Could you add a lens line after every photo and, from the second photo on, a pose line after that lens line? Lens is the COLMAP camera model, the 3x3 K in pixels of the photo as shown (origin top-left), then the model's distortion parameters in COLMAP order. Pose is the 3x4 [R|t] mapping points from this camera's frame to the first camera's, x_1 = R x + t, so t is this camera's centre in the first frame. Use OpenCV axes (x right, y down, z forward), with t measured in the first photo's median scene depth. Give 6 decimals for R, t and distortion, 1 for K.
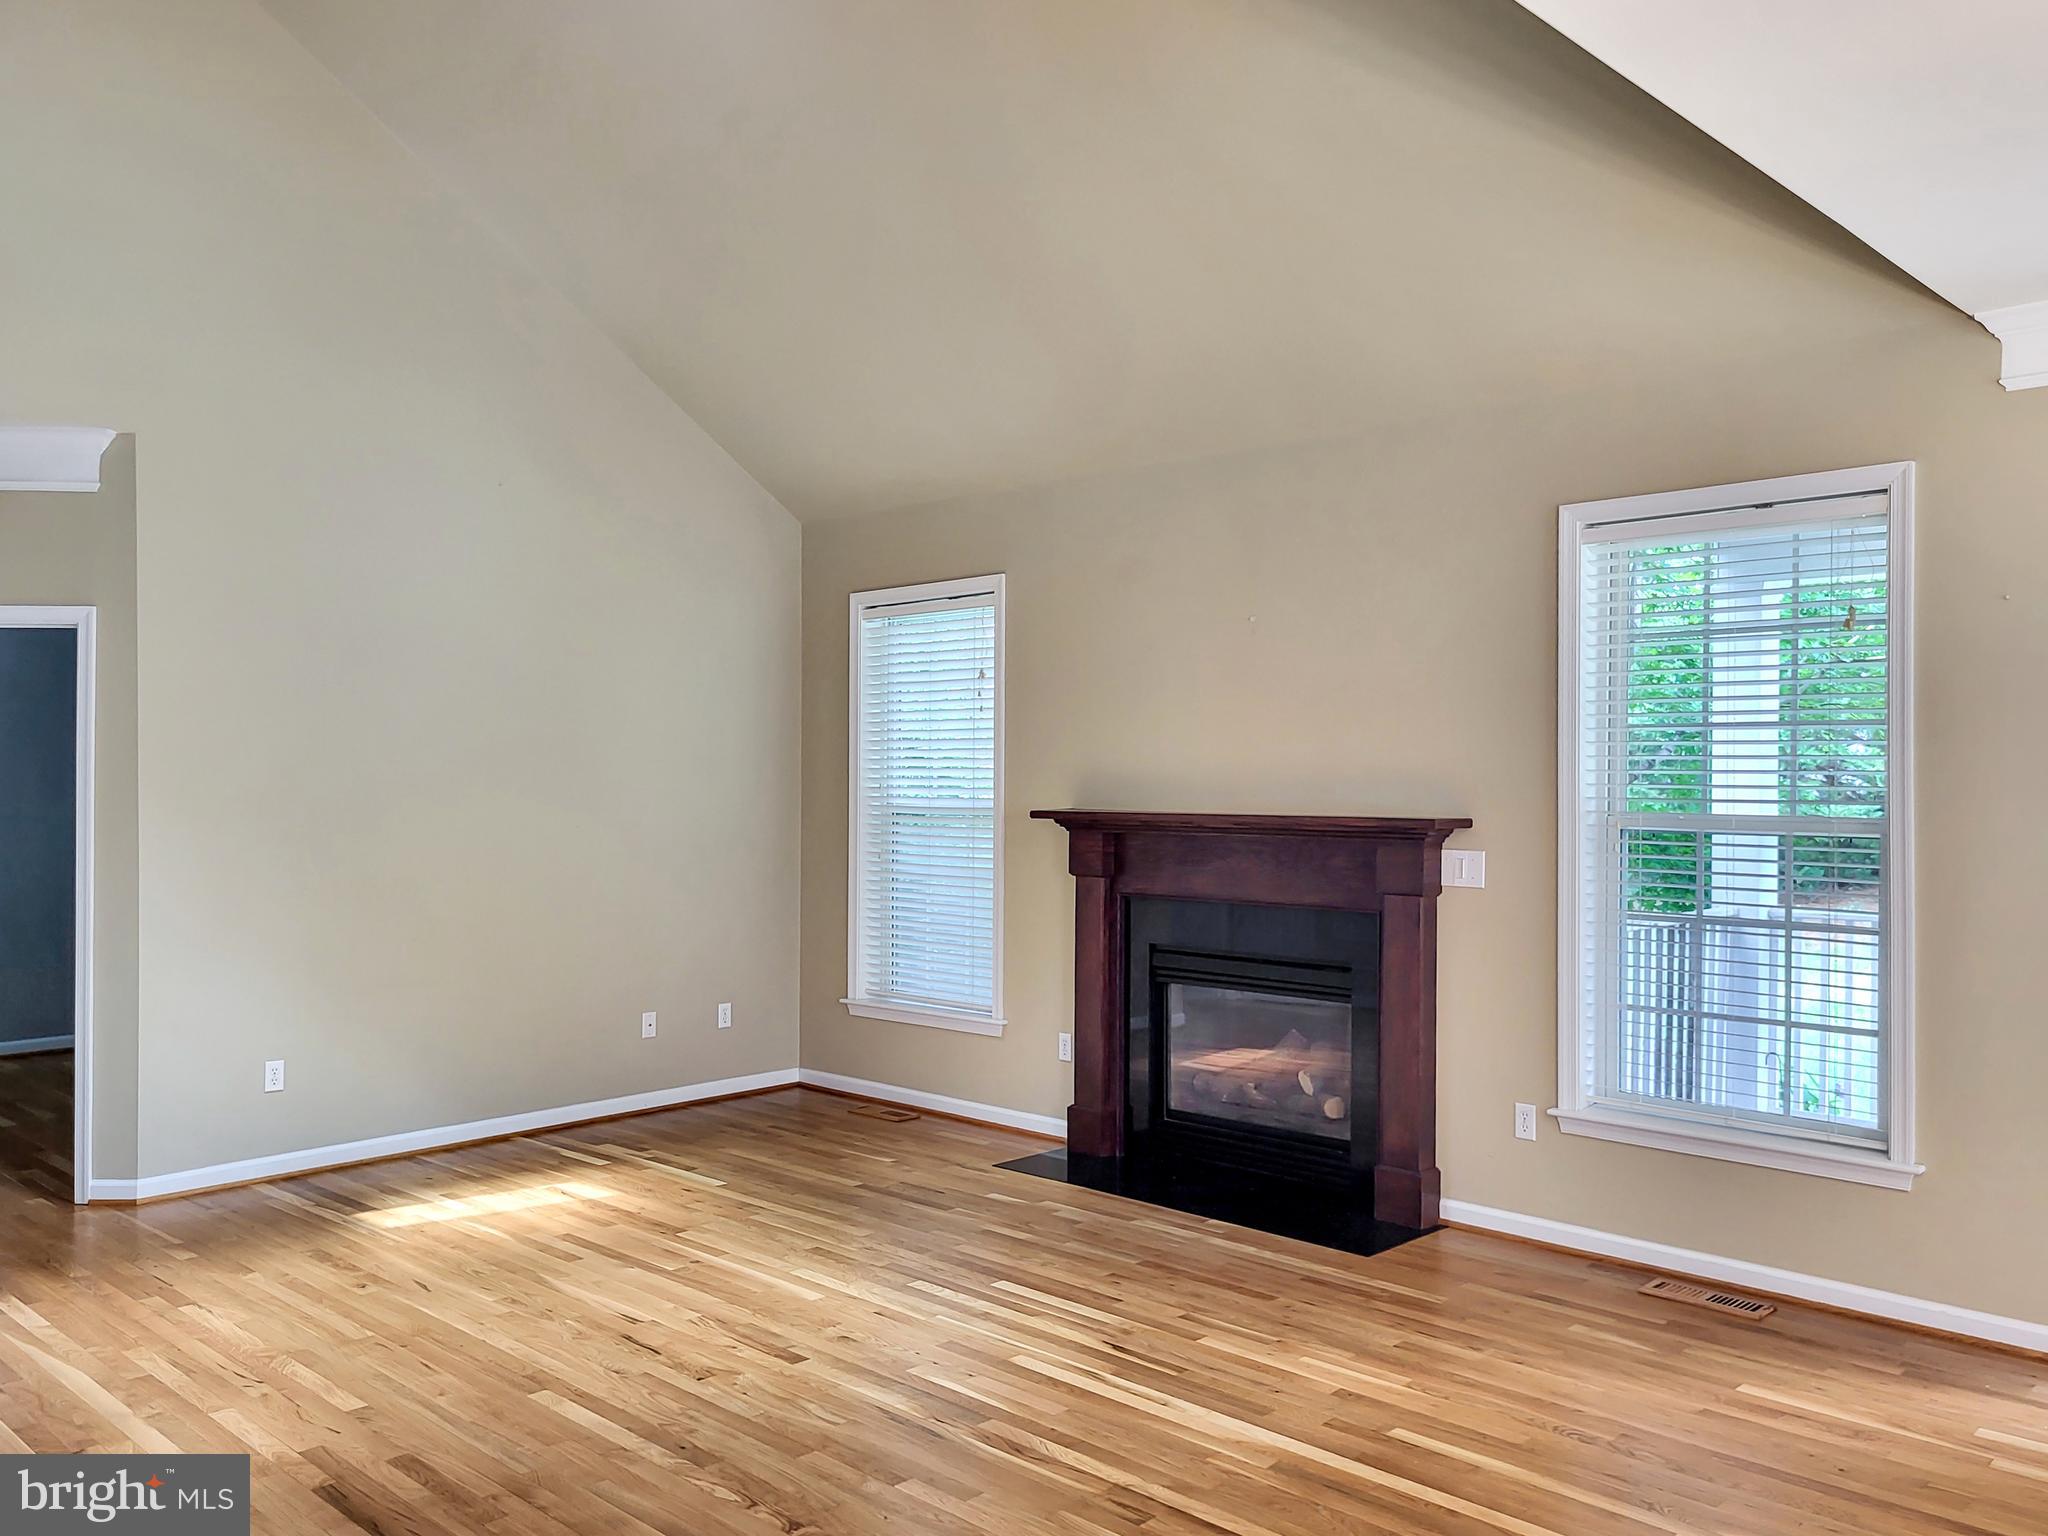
lens RADIAL K [[1625.5, 0, 1028.5], [0, 1625.5, 779.0], [0, 0, 1]] dist [0.046722, 0.005137]
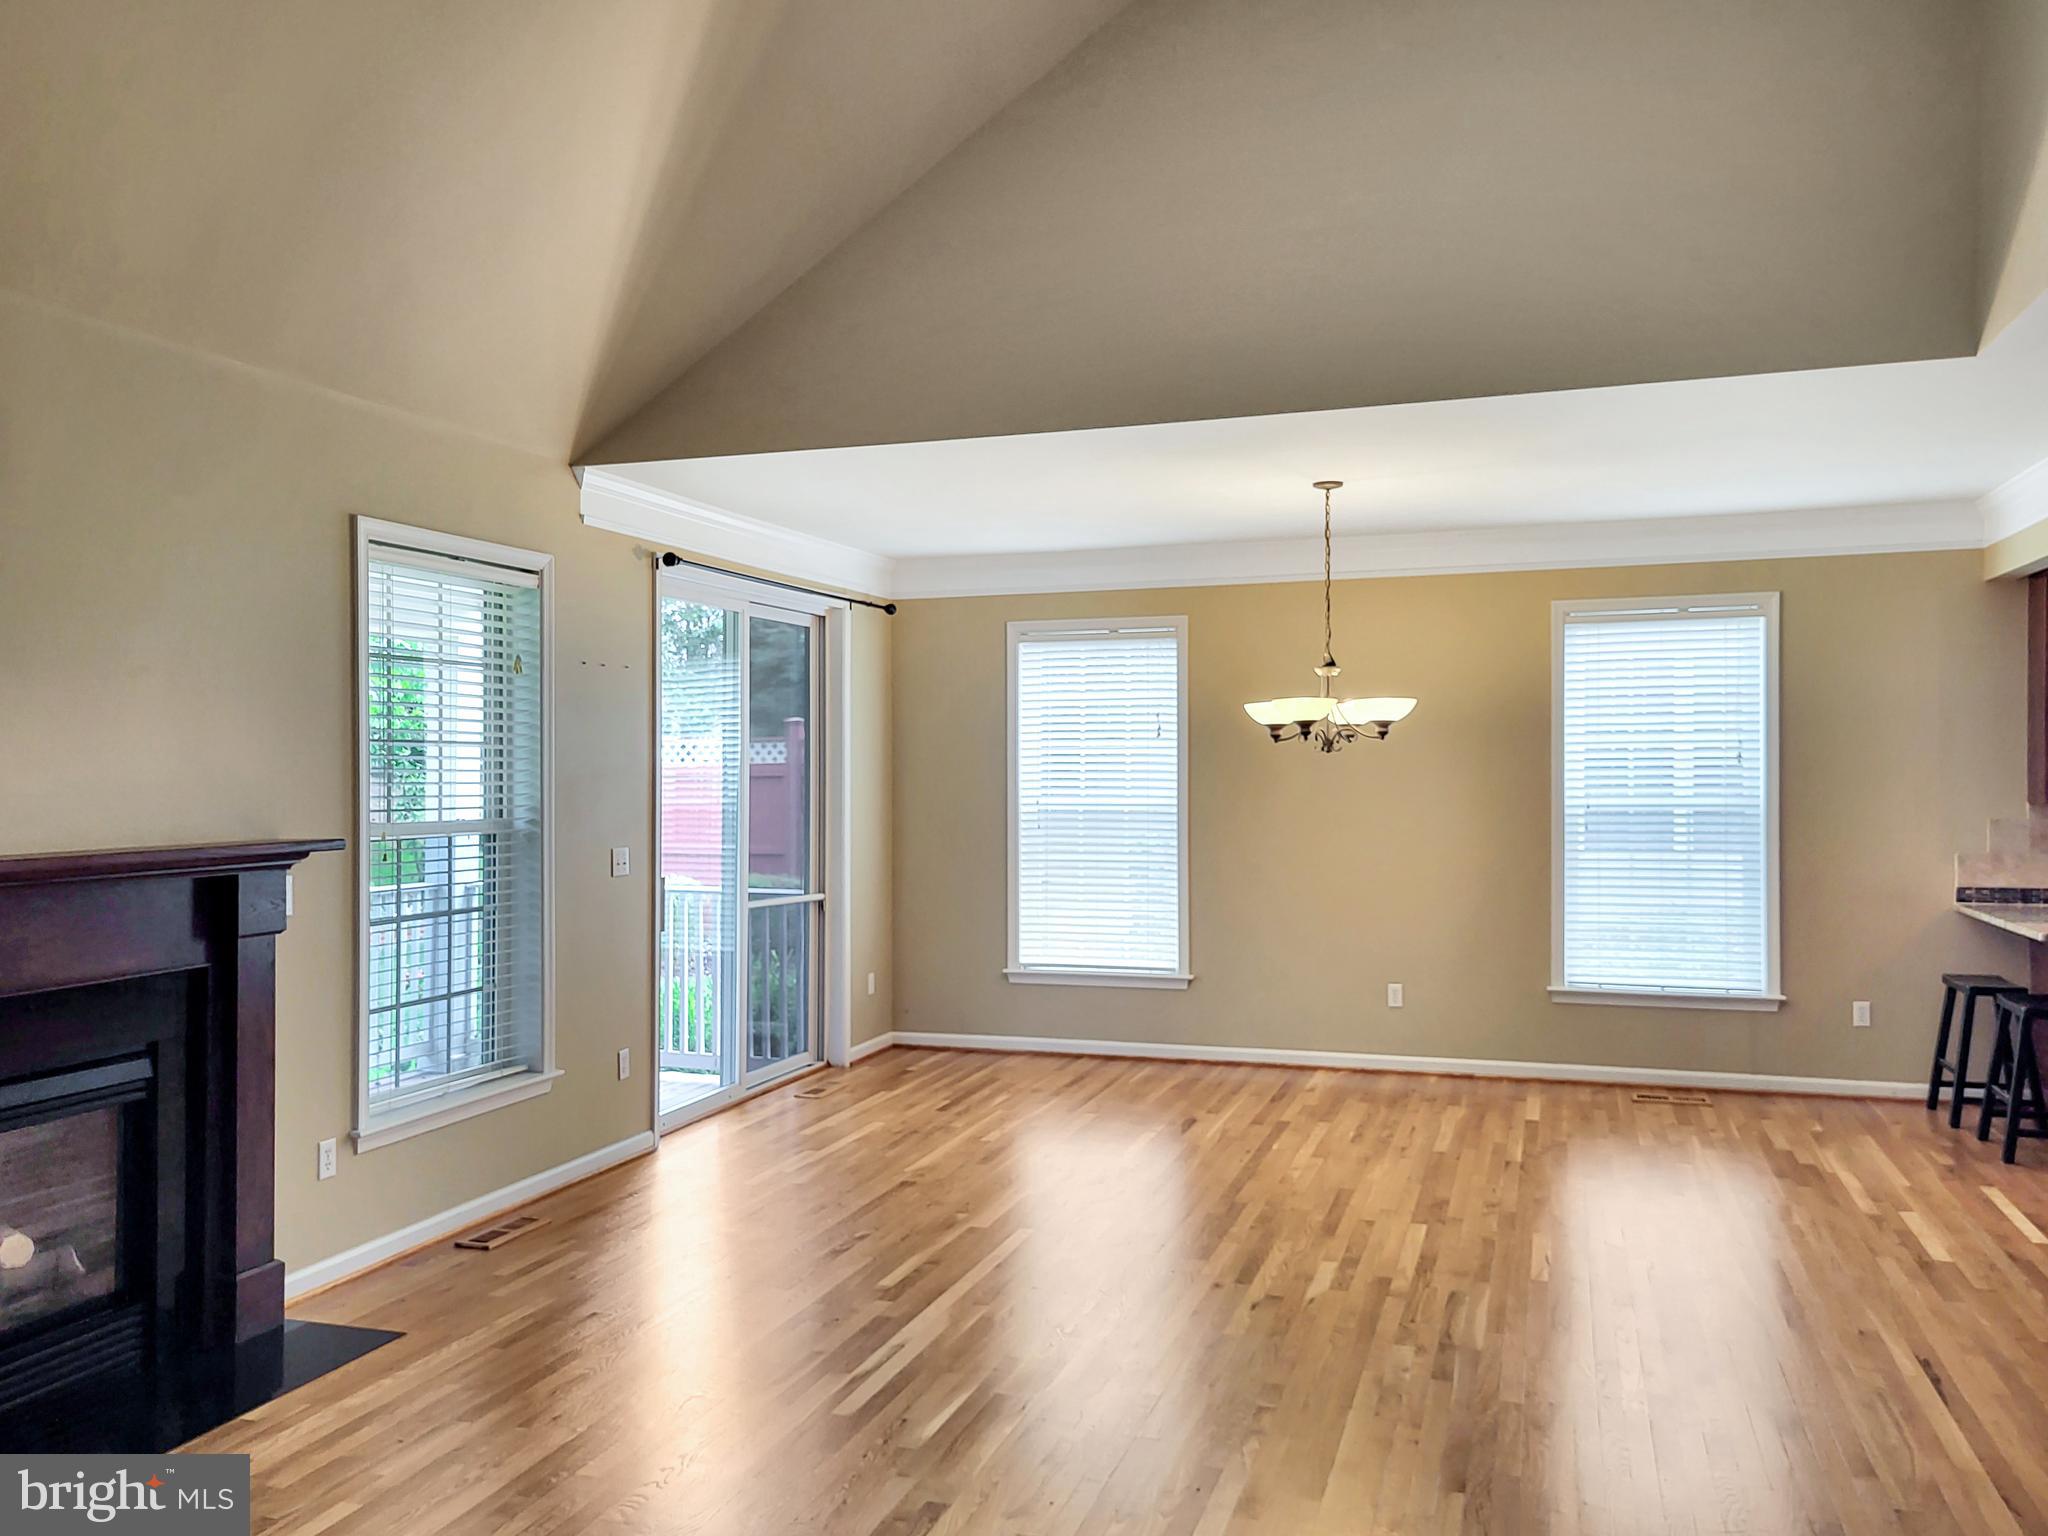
lens RADIAL K [[1625.5, 0, 1027.1], [0, 1625.5, 759.4], [0, 0, 1]] dist [0.046722, 0.005137]
pose [[-0.443594, 0.009805, 0.896174, -0.747843], [0.009606, 0.999935, -0.006185, -0.009940], [-0.896176, 0.005865, -0.443659, 1.099399]]
